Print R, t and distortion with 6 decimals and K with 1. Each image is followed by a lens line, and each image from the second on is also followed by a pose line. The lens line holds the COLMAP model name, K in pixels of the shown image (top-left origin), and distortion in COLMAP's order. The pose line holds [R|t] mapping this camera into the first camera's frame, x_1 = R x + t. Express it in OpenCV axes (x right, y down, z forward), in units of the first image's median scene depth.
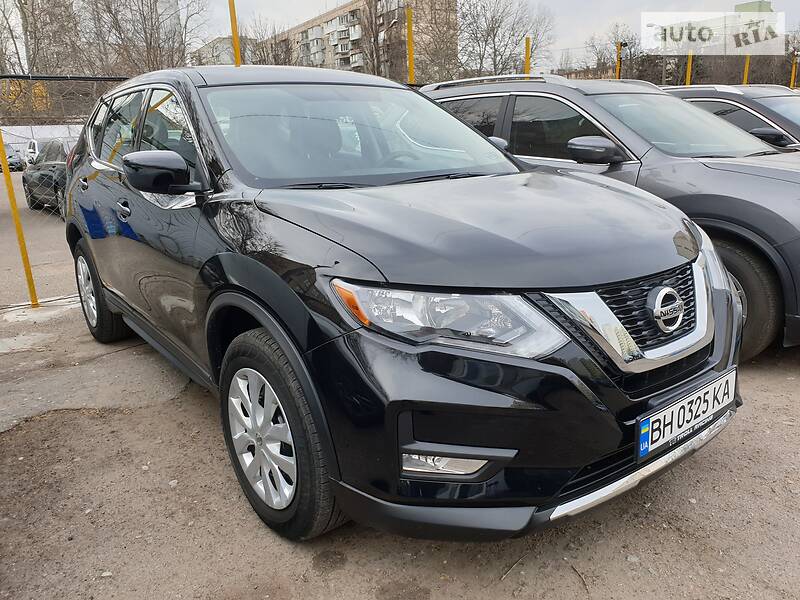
lens RADIAL K [[619.2, 0, 404.4], [0, 619.2, 303.9], [0, 0, 1]] dist [0.004872, 0.008586]
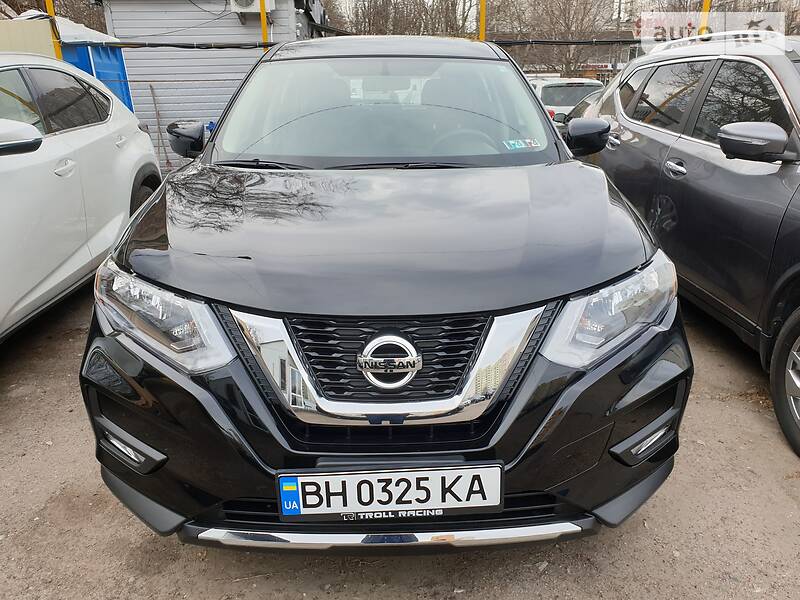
lens RADIAL K [[619.2, 0, 404.4], [0, 619.2, 303.9], [0, 0, 1]] dist [0.004872, 0.008586]
pose [[0.811659, 0.215460, -0.542943, 0.878074], [-0.175906, 0.976497, 0.124544, -0.173015], [0.557016, -0.005580, 0.830483, 0.348812]]
